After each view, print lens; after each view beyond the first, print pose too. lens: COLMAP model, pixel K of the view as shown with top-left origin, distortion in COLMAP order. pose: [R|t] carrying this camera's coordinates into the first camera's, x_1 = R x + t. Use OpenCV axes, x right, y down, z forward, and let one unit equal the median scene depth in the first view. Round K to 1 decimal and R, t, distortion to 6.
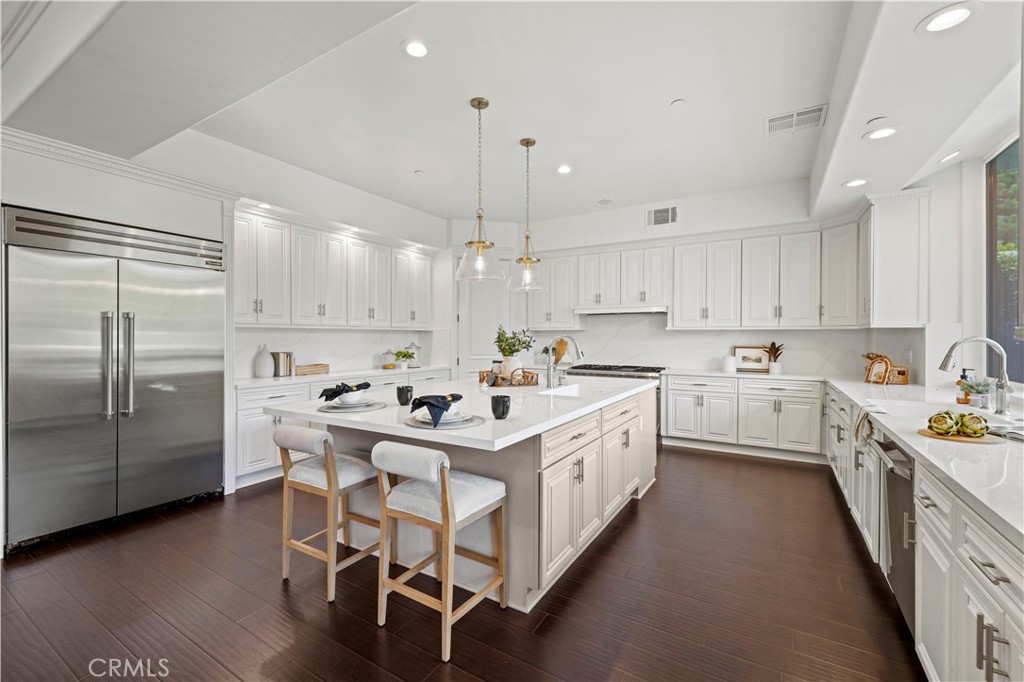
lens RADIAL K [[432.9, 0, 506.9], [0, 432.9, 340.5], [0, 0, 1]] dist [0.001263, 0.001902]
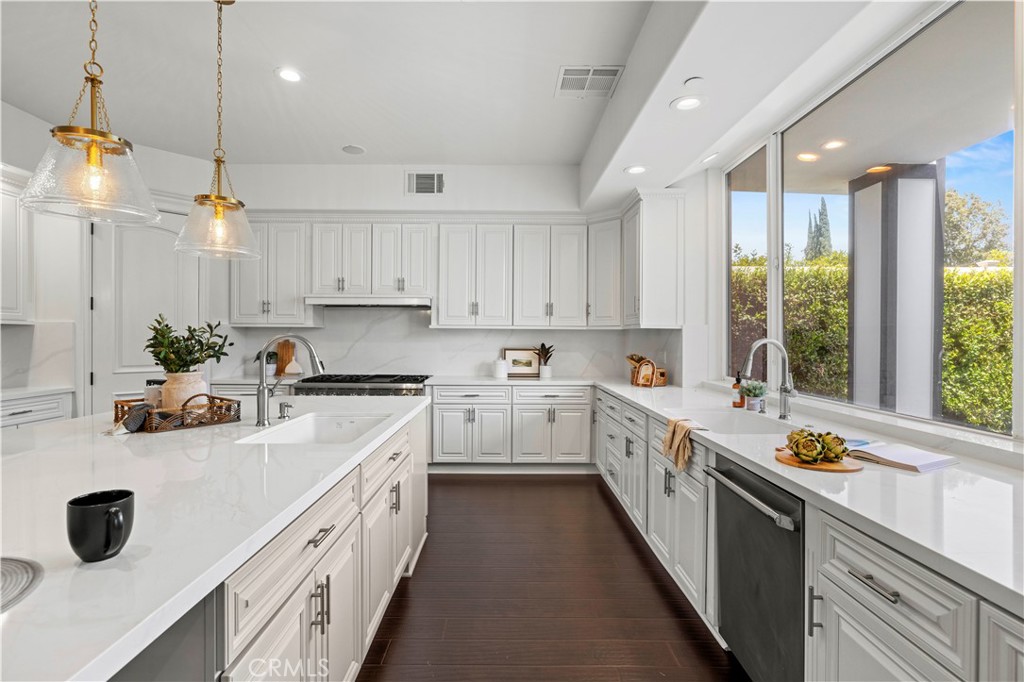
lens RADIAL K [[478.3, 0, 507.2], [0, 478.3, 340.6], [0, 0, 1]] dist [-0.008073, 0.003645]
pose [[0.849103, -0.000725, 0.528226, 0.031104], [0.000745, 1.000000, 0.000174, -0.002454], [-0.528226, 0.000246, 0.849104, 0.222908]]
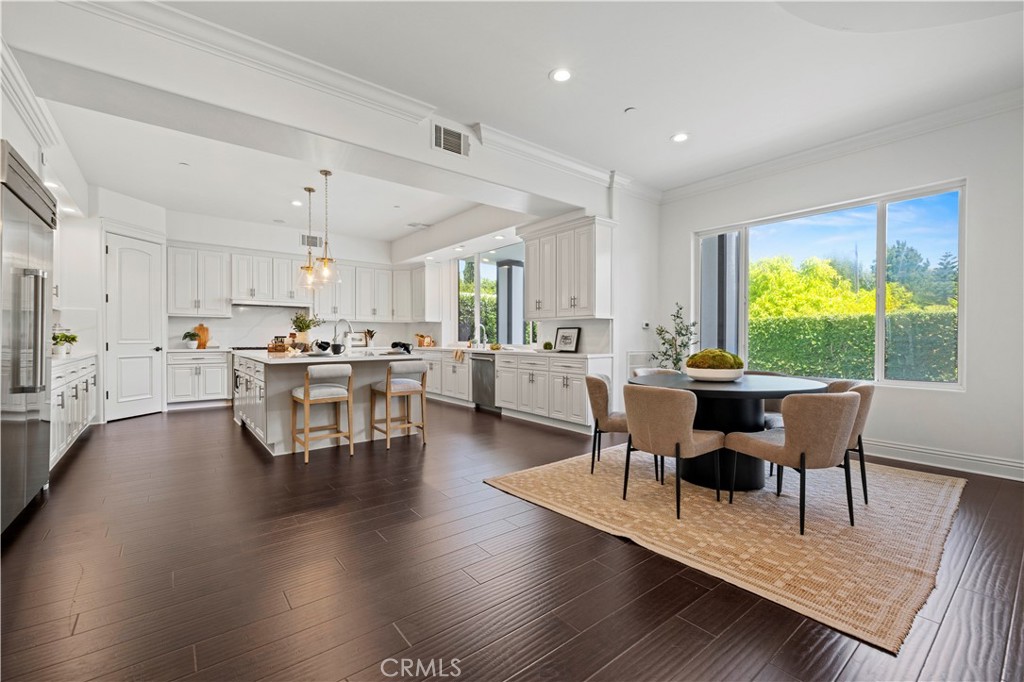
lens RADIAL K [[432.9, 0, 509.0], [0, 432.9, 340.4], [0, 0, 1]] dist [0.001263, 0.001902]
pose [[0.339147, -0.006061, 0.940714, -0.929473], [0.006705, 0.999969, 0.004025, 0.051605], [-0.940709, 0.004943, 0.339178, -0.128765]]
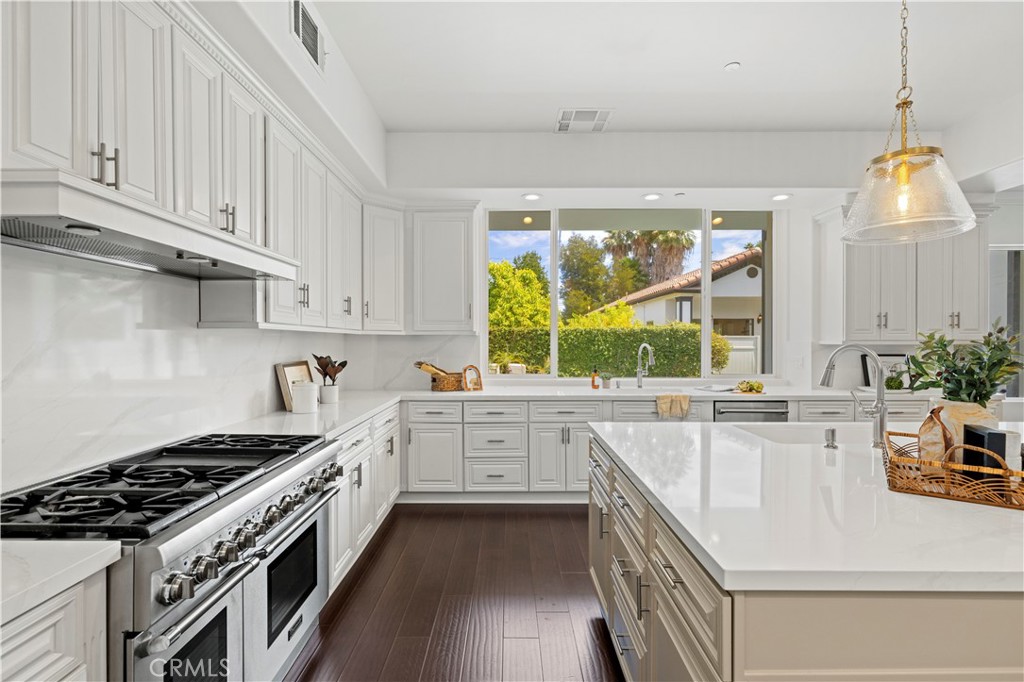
lens RADIAL K [[478.3, 0, 509.3], [0, 478.3, 345.1], [0, 0, 1]] dist [-0.008073, 0.003645]
pose [[-0.521688, -0.008063, 0.853098, -0.117858], [0.009174, 0.999845, 0.015060, -0.018858], [-0.853087, 0.015683, -0.521533, 1.272868]]
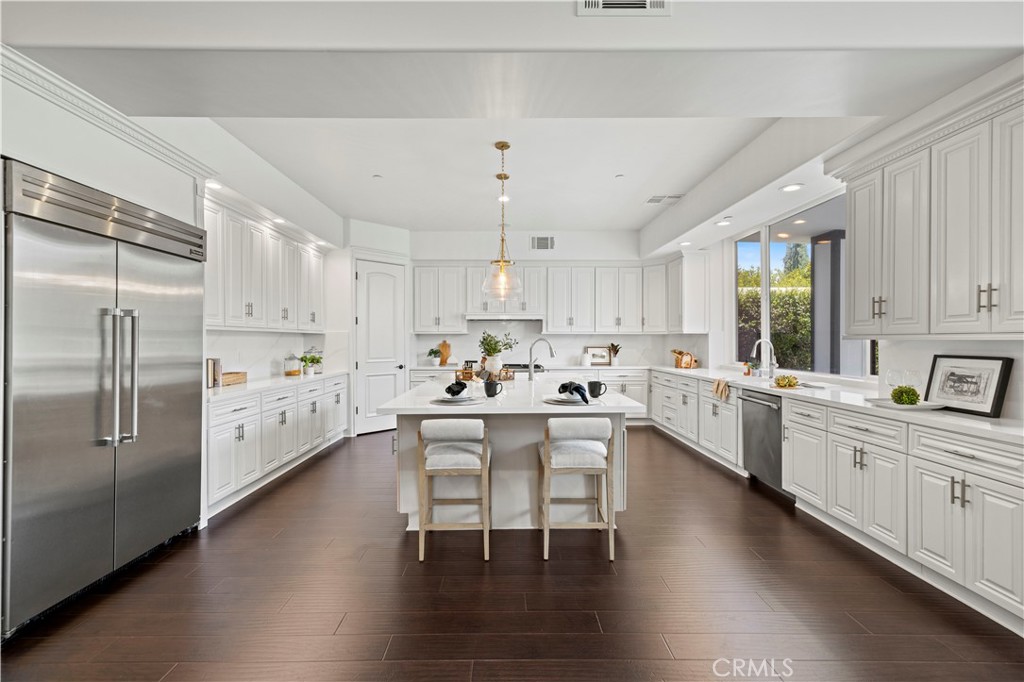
lens RADIAL K [[444.8, 0, 506.7], [0, 444.8, 343.5], [0, 0, 1]] dist [0.008452, 0.000414]
pose [[0.847988, -0.006975, 0.529969, -0.489034], [0.007402, 0.999972, 0.001316, 0.000552], [-0.529963, 0.002807, 0.848016, -0.037112]]
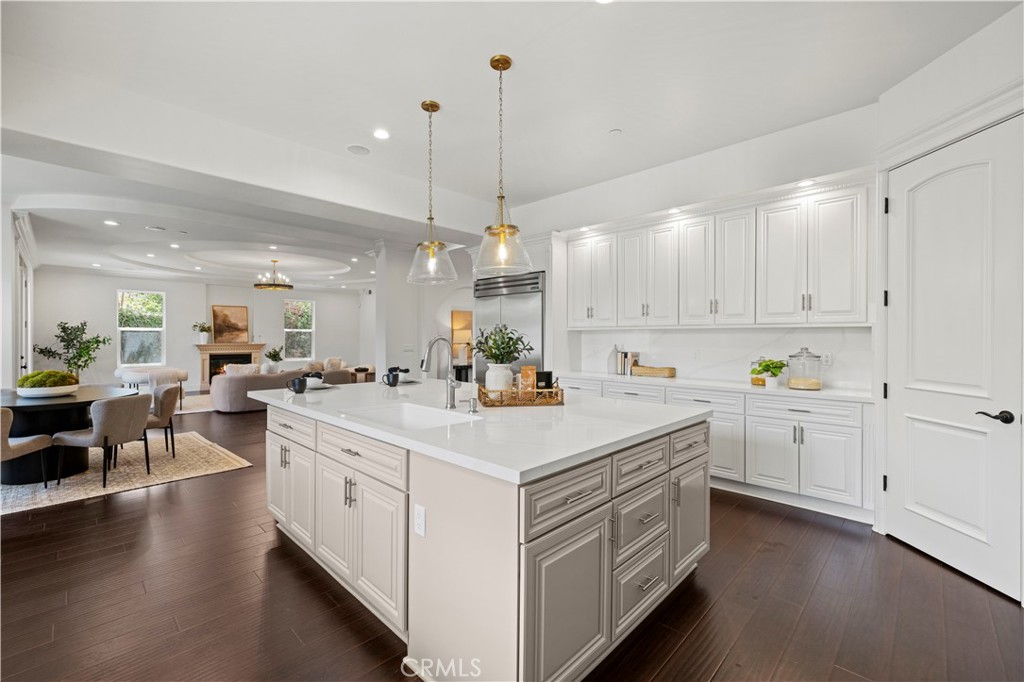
lens RADIAL K [[432.9, 0, 508.0], [0, 432.9, 337.5], [0, 0, 1]] dist [0.001263, 0.001902]
pose [[-0.222372, -0.001690, -0.974960, 0.603605], [-0.009975, 0.999950, 0.000542, -0.007135], [0.974911, 0.009846, -0.222378, 0.965179]]
